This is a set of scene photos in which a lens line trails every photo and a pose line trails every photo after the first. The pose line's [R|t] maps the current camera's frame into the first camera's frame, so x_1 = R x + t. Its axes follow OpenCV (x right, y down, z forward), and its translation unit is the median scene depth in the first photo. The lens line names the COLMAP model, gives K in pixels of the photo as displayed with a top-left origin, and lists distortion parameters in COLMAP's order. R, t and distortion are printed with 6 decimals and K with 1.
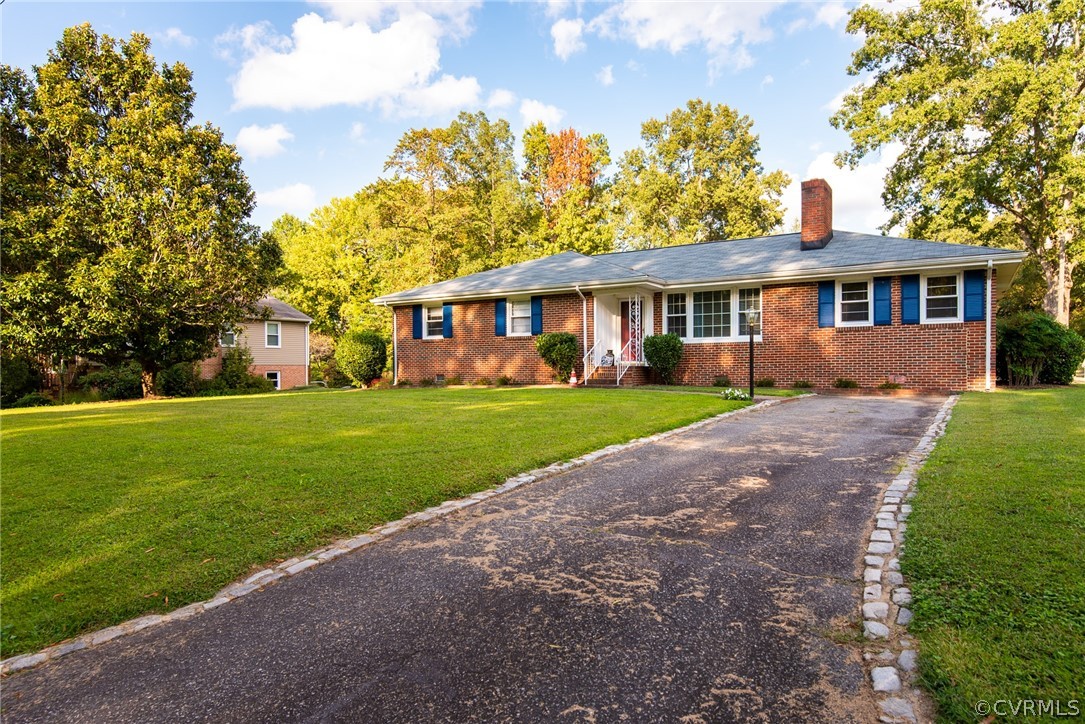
lens RADIAL K [[599.8, 0, 570.8], [0, 599.8, 364.1], [0, 0, 1]] dist [0.000428, 0.000144]
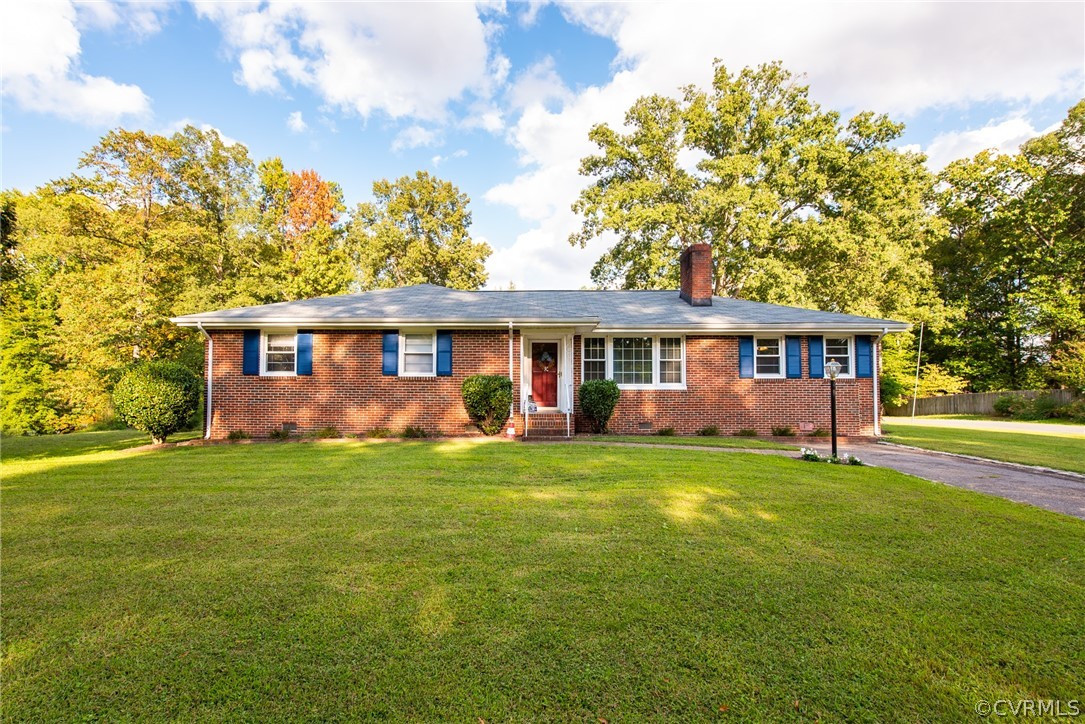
lens RADIAL K [[492.8, 0, 537.2], [0, 492.8, 374.6], [0, 0, 1]] dist [0.001019, 0.000352]
pose [[0.874859, 0.027817, 0.483579, -0.256795], [-0.007853, 0.999033, -0.043261, -0.020308], [-0.484315, 0.034050, 0.874231, 0.309354]]
